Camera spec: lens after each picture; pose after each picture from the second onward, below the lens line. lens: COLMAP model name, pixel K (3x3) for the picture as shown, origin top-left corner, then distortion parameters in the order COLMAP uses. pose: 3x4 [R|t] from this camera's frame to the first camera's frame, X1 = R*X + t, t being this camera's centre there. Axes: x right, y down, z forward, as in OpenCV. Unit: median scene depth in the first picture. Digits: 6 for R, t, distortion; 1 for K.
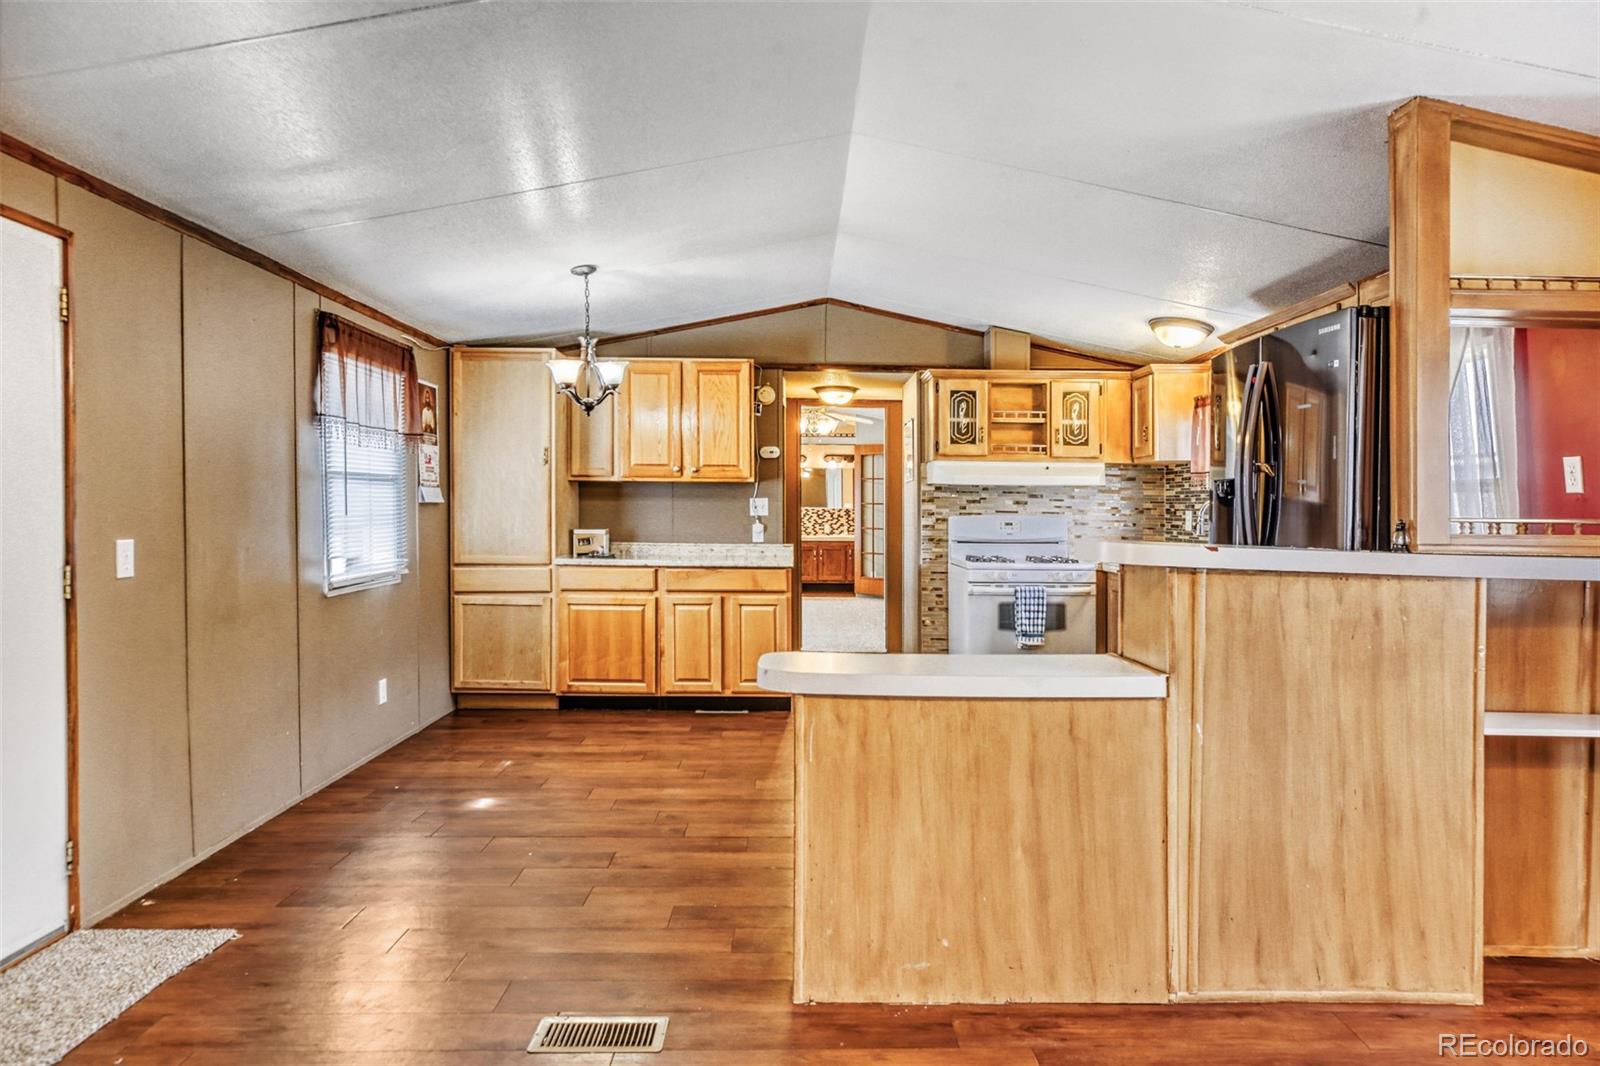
lens RADIAL K [[956.7, 0, 833.1], [0, 956.7, 538.2], [0, 0, 1]] dist [-0.004255, 0.002170]
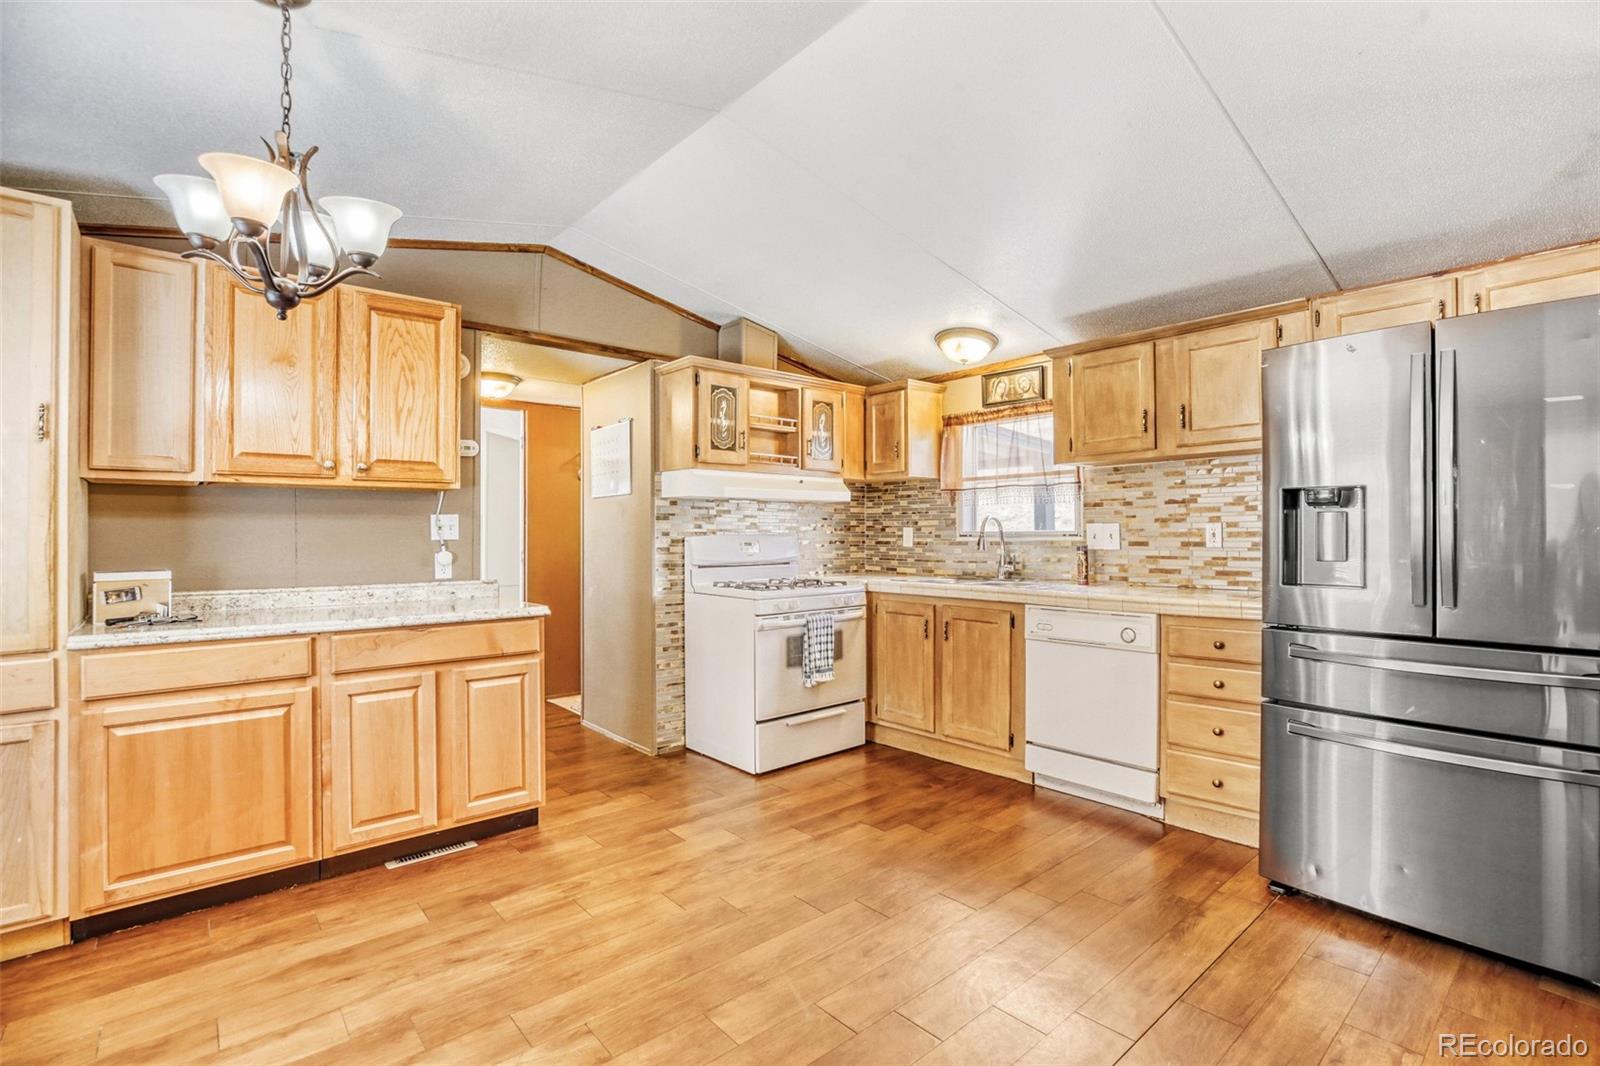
lens RADIAL K [[734.3, 0, 809.4], [0, 734.3, 529.1], [0, 0, 1]] dist [-0.041767, 0.013329]
pose [[0.775253, -0.009381, 0.631581, -0.226348], [0.029017, 0.999363, -0.020773, -0.014438], [-0.630984, 0.034431, 0.775032, 0.483999]]
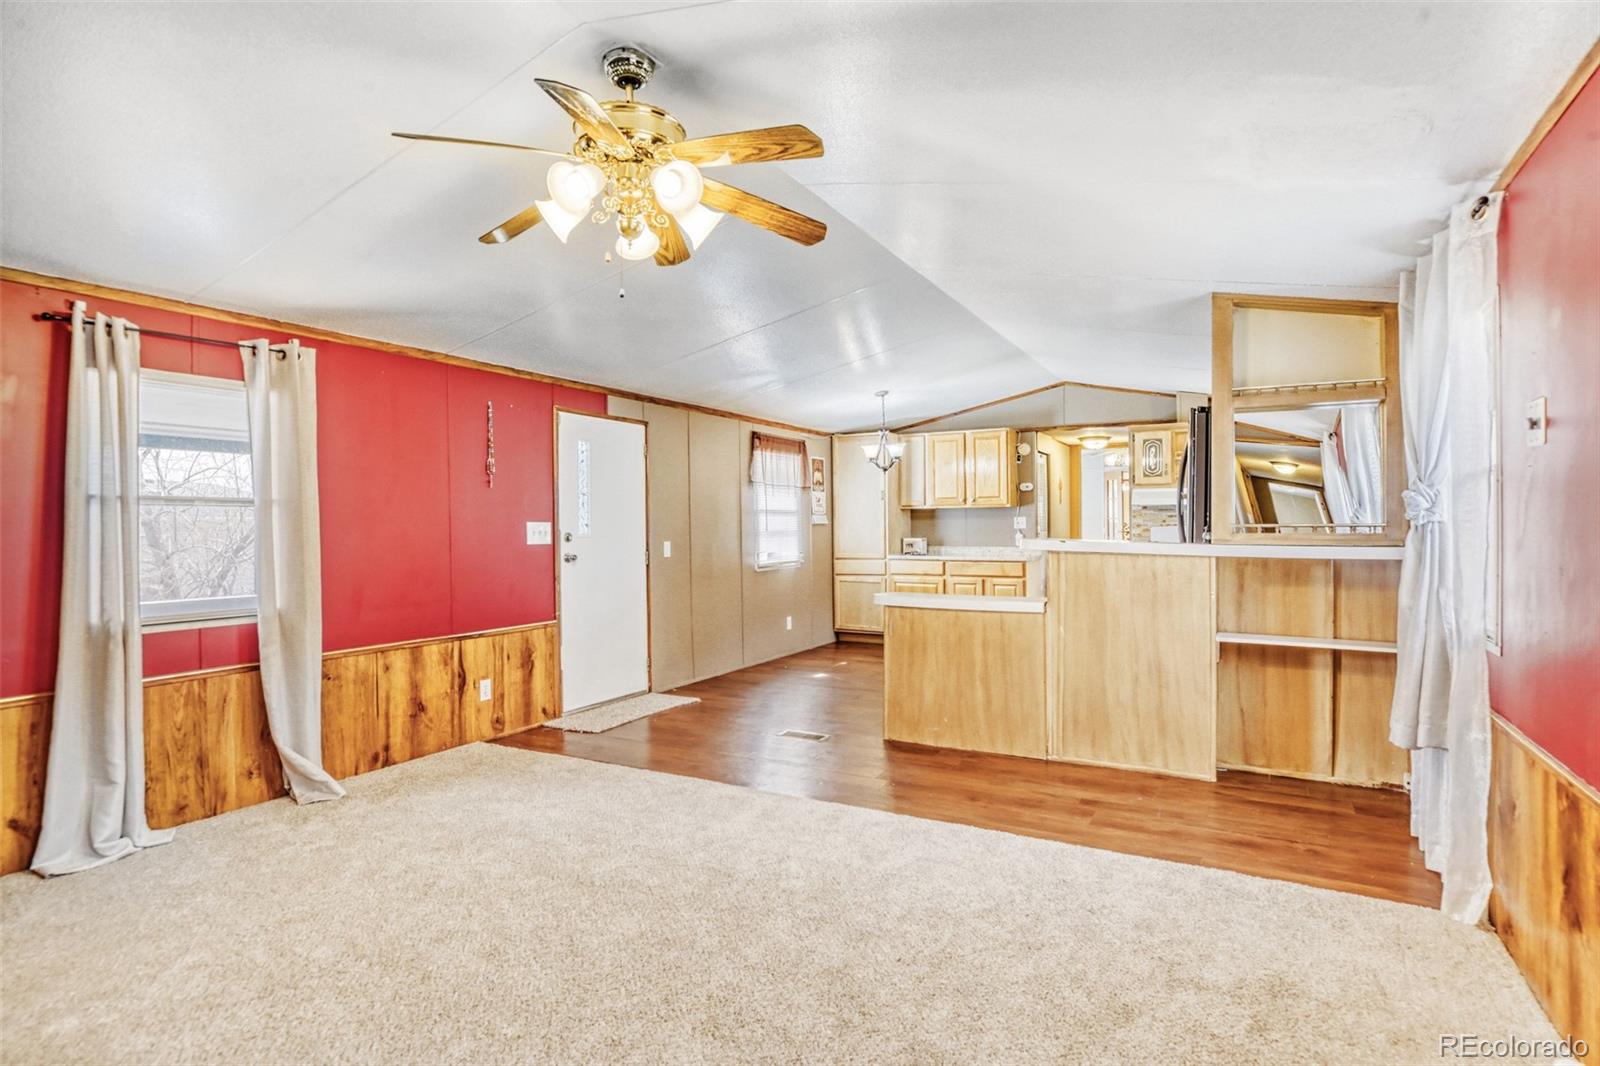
lens RADIAL K [[827.6, 0, 826.4], [0, 827.6, 576.3], [0, 0, 1]] dist [-0.049302, 0.000045]
pose [[0.868305, 0.014601, -0.495816, 0.342684], [0.001066, 0.999509, 0.031300, 0.012226], [0.496030, -0.027707, 0.867863, -0.329539]]
